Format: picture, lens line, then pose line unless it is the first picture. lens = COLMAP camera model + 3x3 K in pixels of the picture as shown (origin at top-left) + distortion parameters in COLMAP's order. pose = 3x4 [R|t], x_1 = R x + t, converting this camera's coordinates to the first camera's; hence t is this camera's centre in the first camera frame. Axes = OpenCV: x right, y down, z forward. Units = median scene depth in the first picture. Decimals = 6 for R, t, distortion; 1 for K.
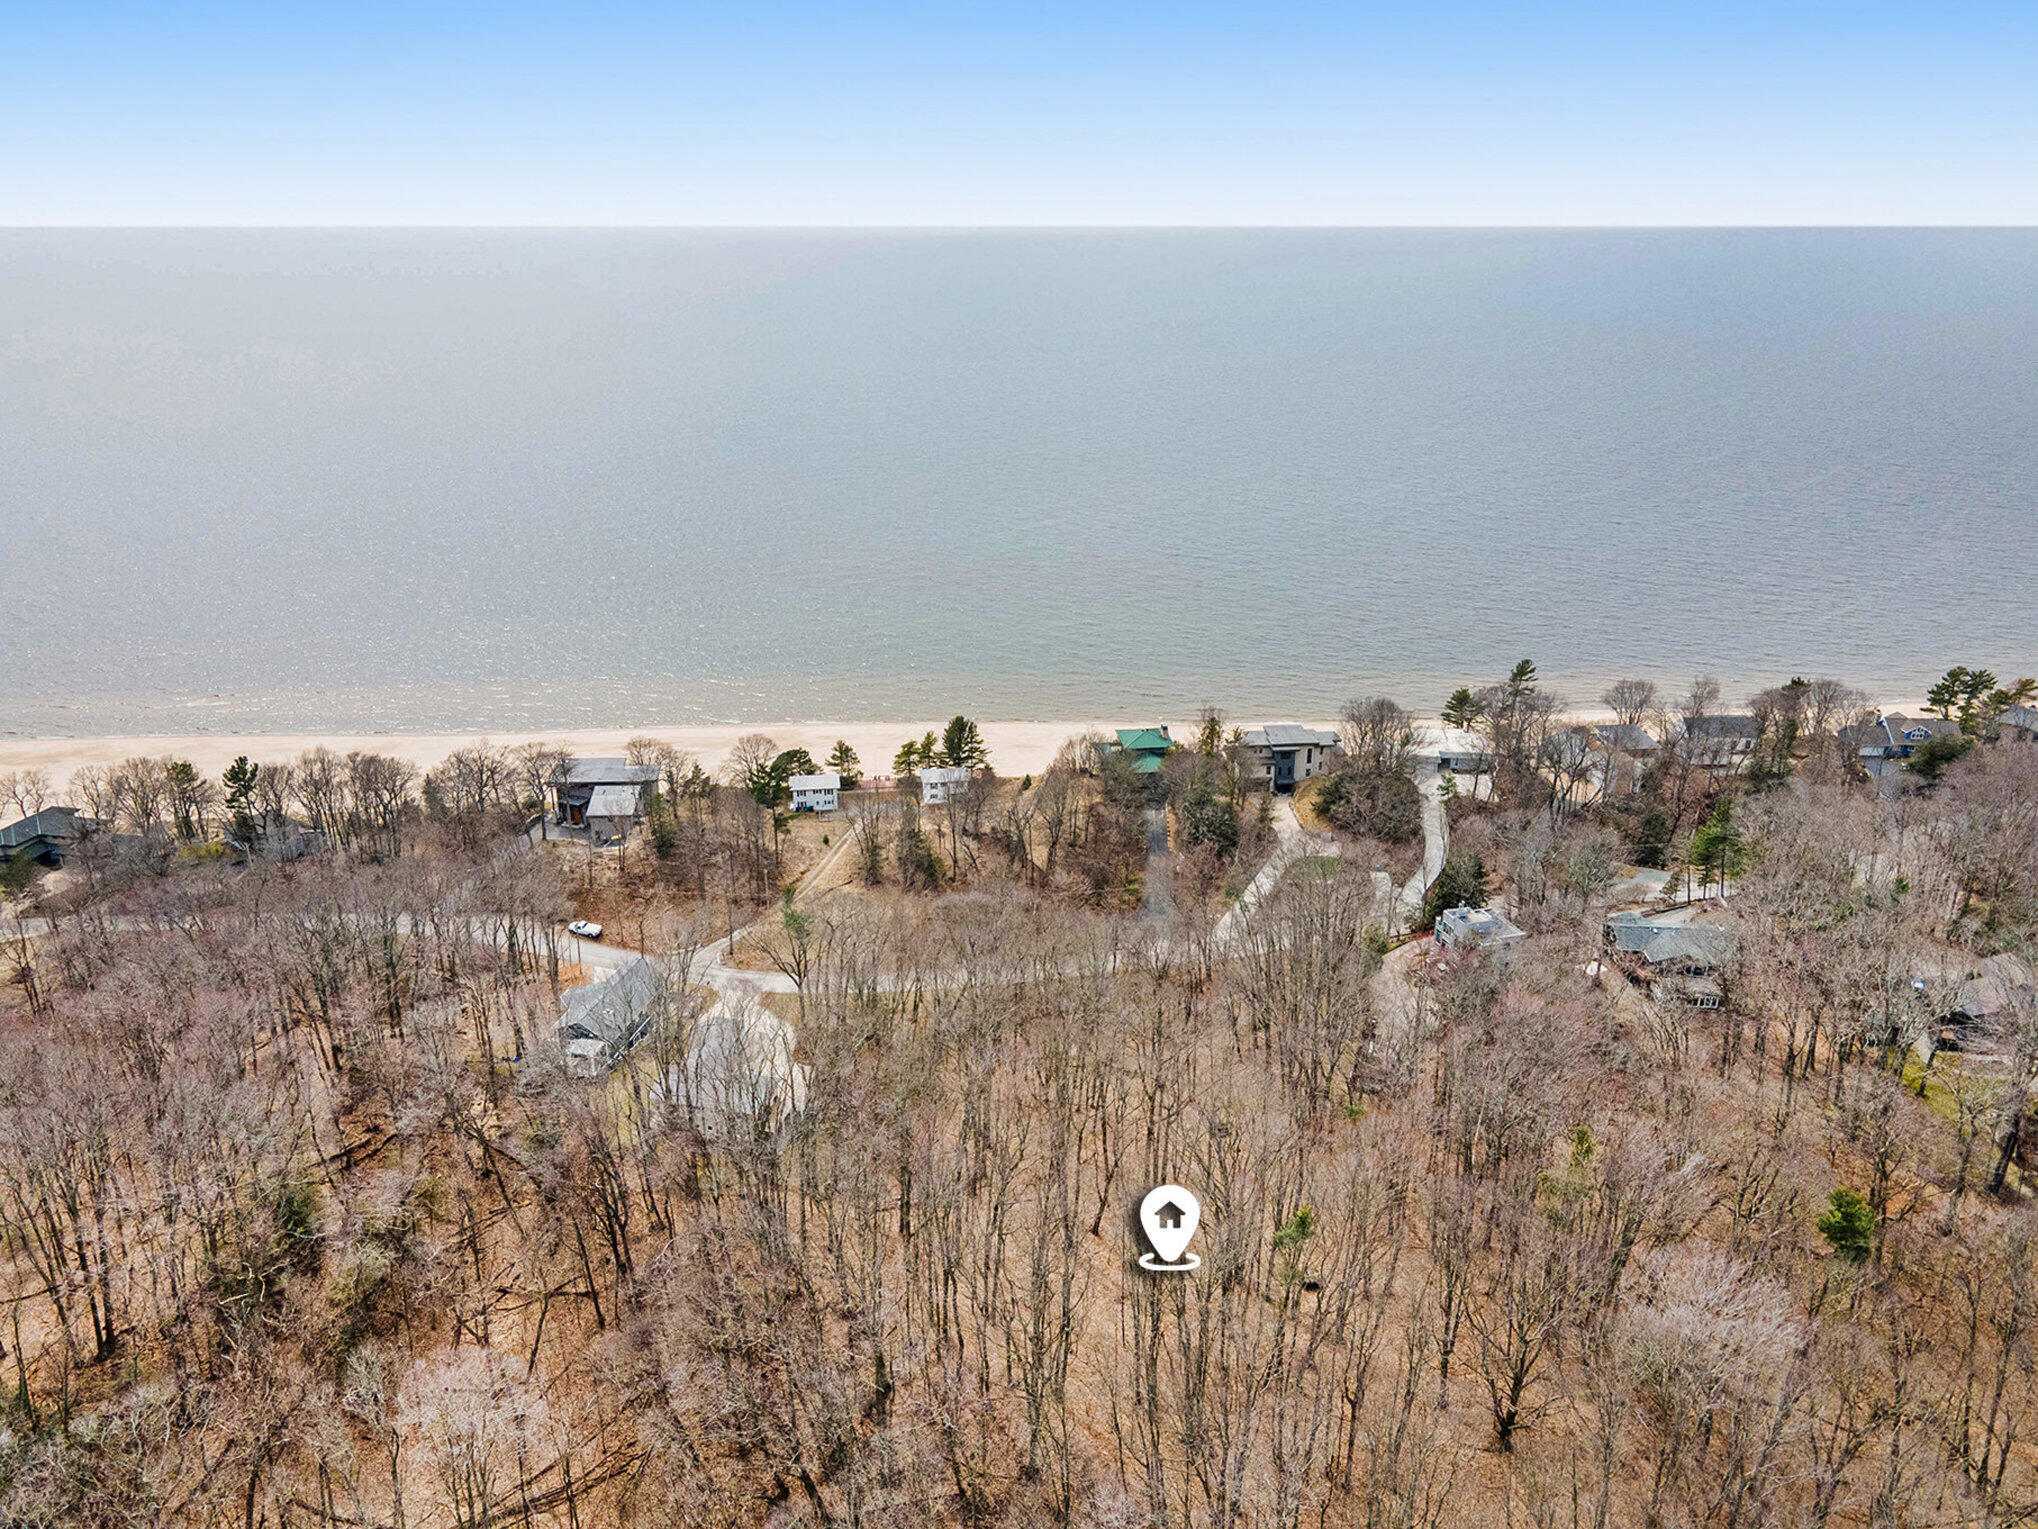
lens RADIAL K [[1476.2, 0, 1017.5], [0, 1476.2, 763.4], [0, 0, 1]] dist [0.027321, 0.001708]
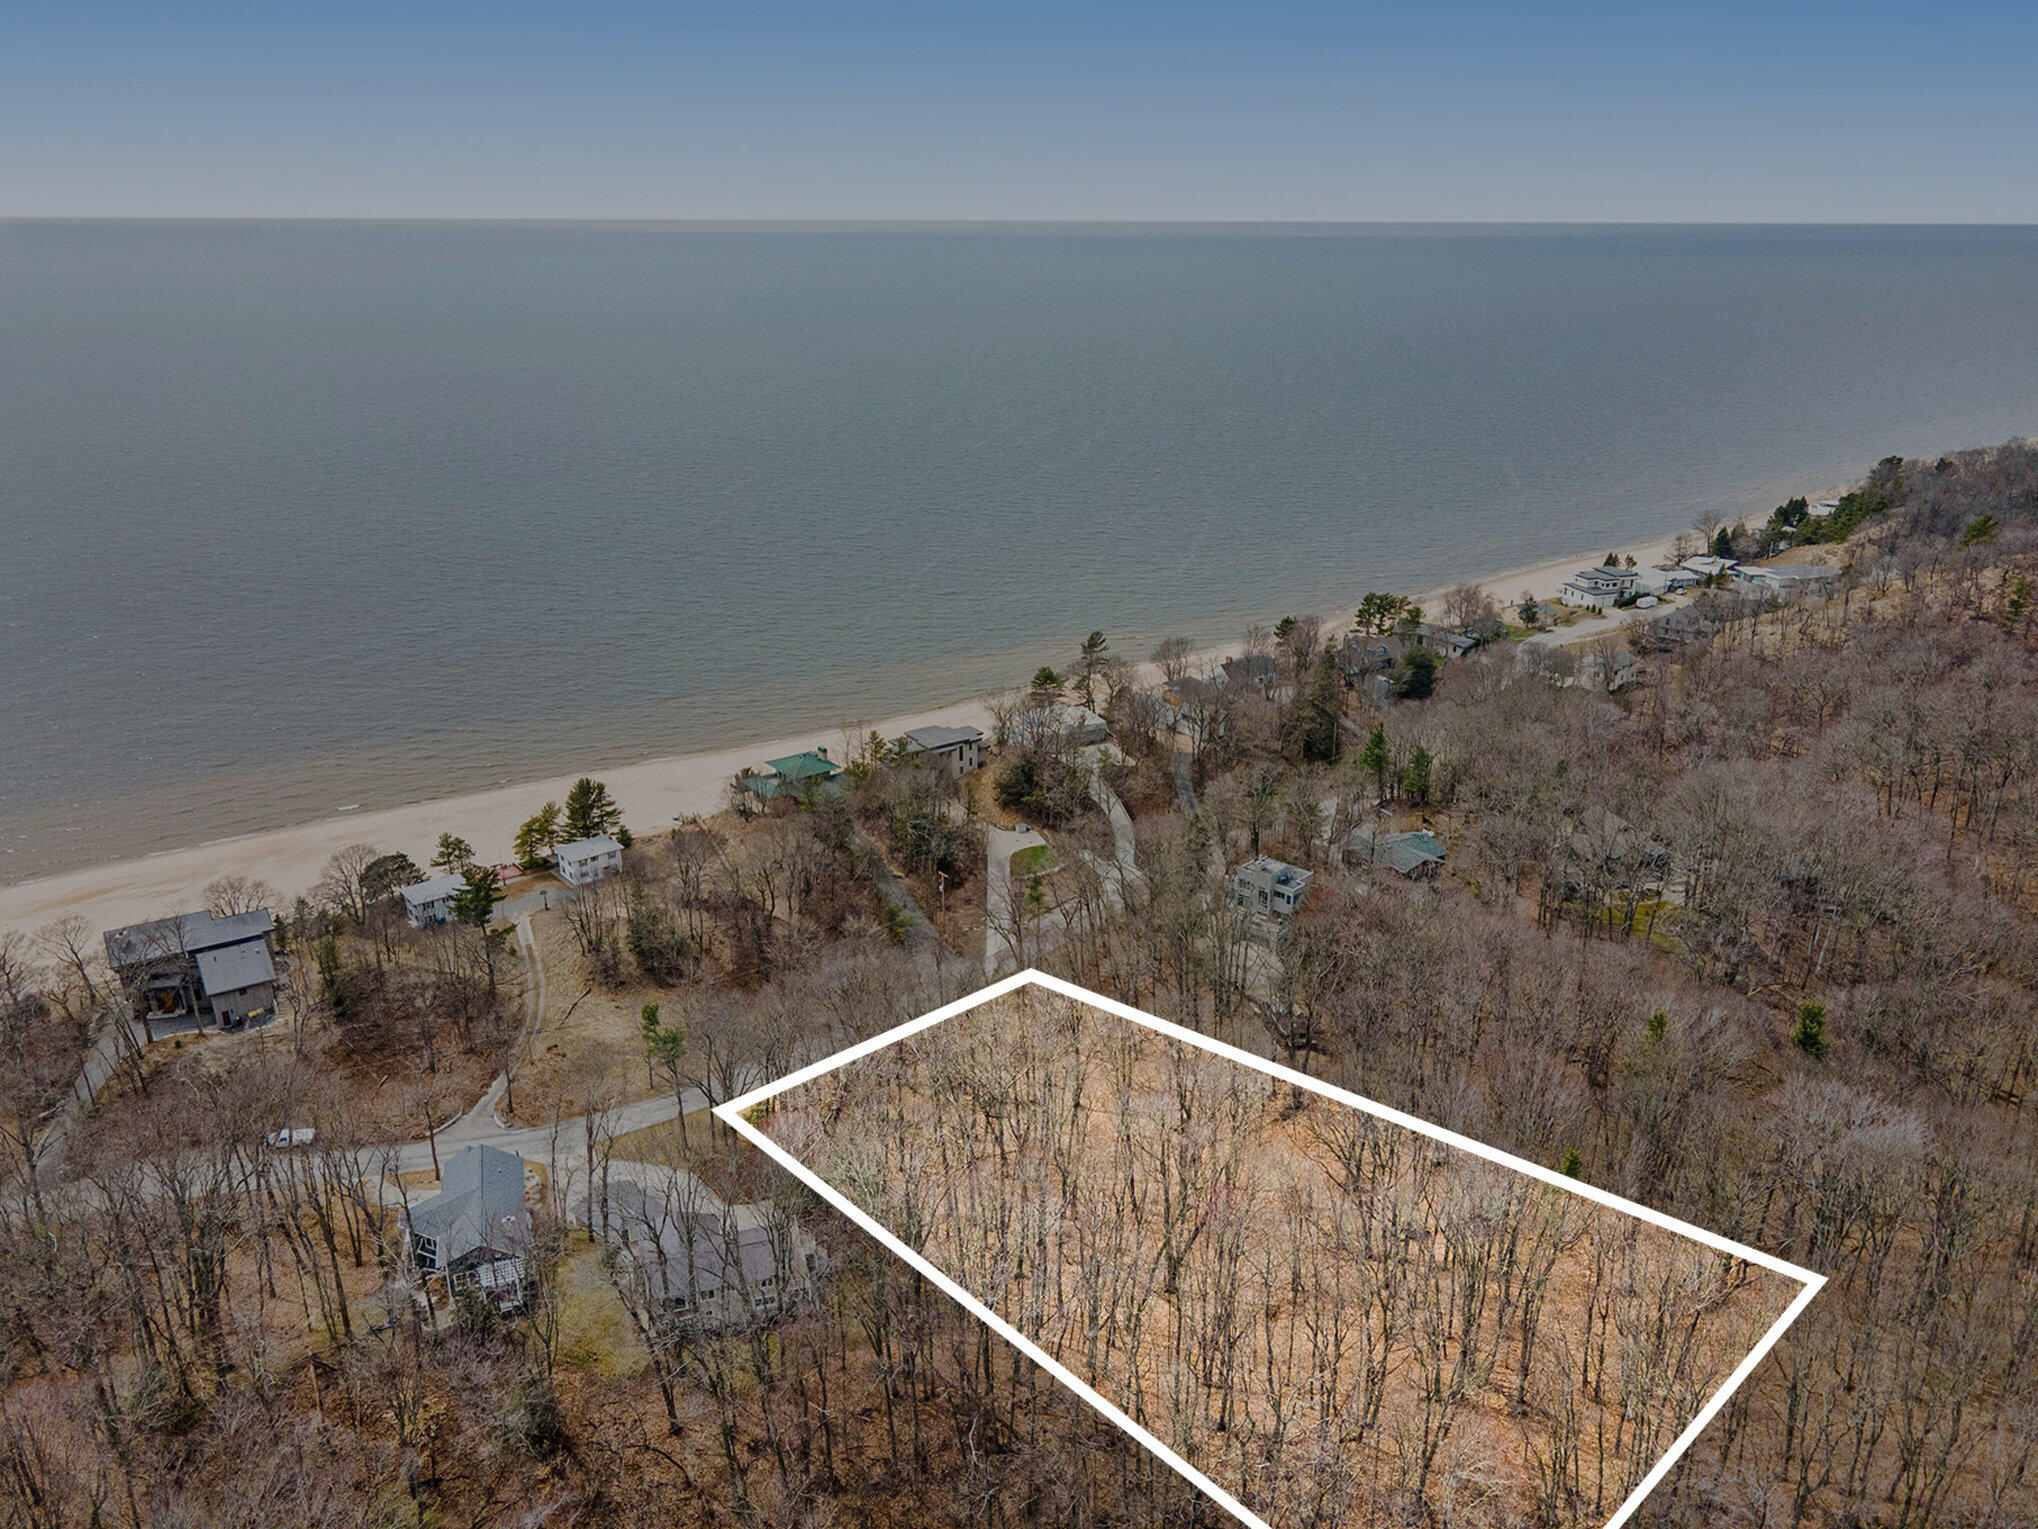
lens RADIAL K [[1476.2, 0, 1018.5], [0, 1476.2, 766.0], [0, 0, 1]] dist [0.027321, 0.001708]
pose [[0.839252, -0.175423, 0.514668, -0.271111], [0.173022, 0.983487, 0.053077, -0.041040], [-0.515480, 0.044504, 0.855745, 0.123233]]
